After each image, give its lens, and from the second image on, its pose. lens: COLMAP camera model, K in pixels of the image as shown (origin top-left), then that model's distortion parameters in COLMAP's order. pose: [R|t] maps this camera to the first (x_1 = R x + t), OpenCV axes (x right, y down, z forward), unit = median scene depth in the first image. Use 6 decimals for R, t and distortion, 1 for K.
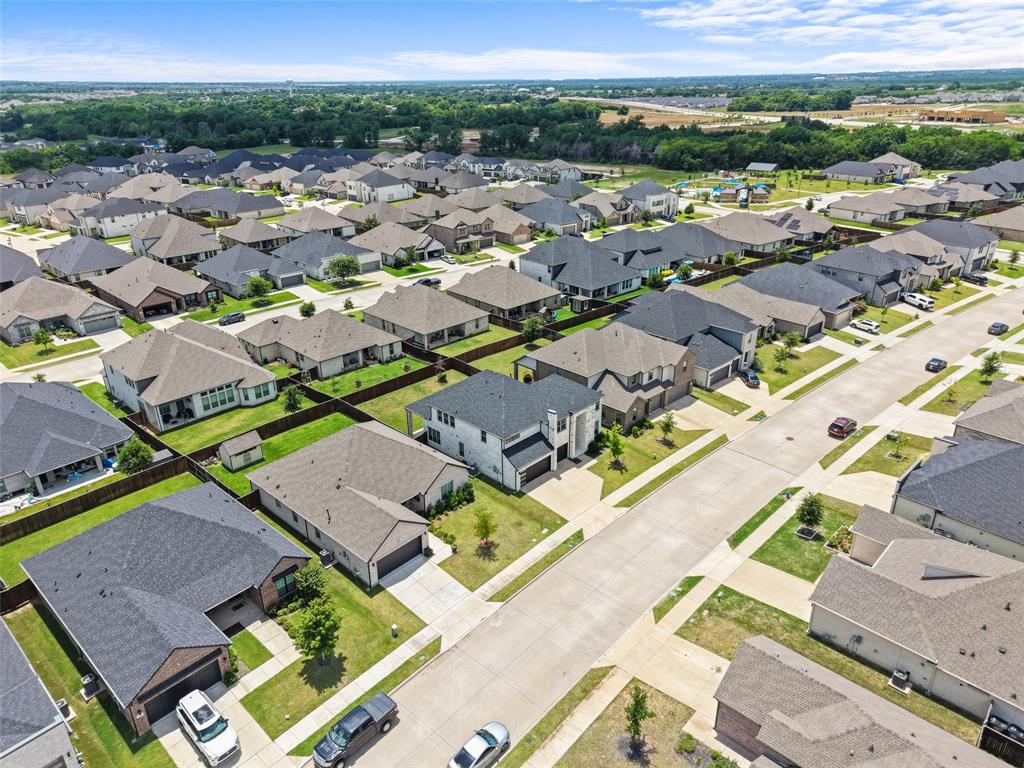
lens RADIAL K [[675.6, 0, 512.0], [0, 675.6, 384.0], [0, 0, 1]] dist [0.048704, -0.004090]
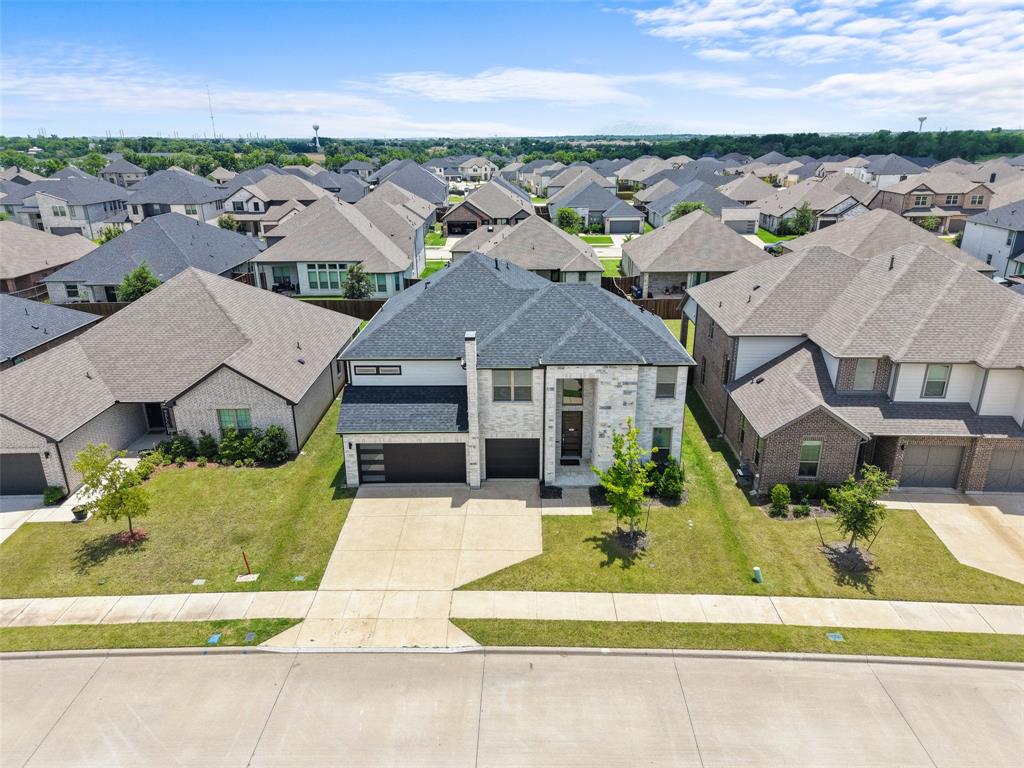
lens RADIAL K [[675.6, 0, 512.0], [0, 675.6, 384.0], [0, 0, 1]] dist [0.048704, -0.004090]
pose [[0.684288, 0.252241, -0.684197, 0.332115], [-0.295264, 0.953755, 0.056315, 0.035435], [0.666761, 0.163483, 0.727120, 0.668390]]
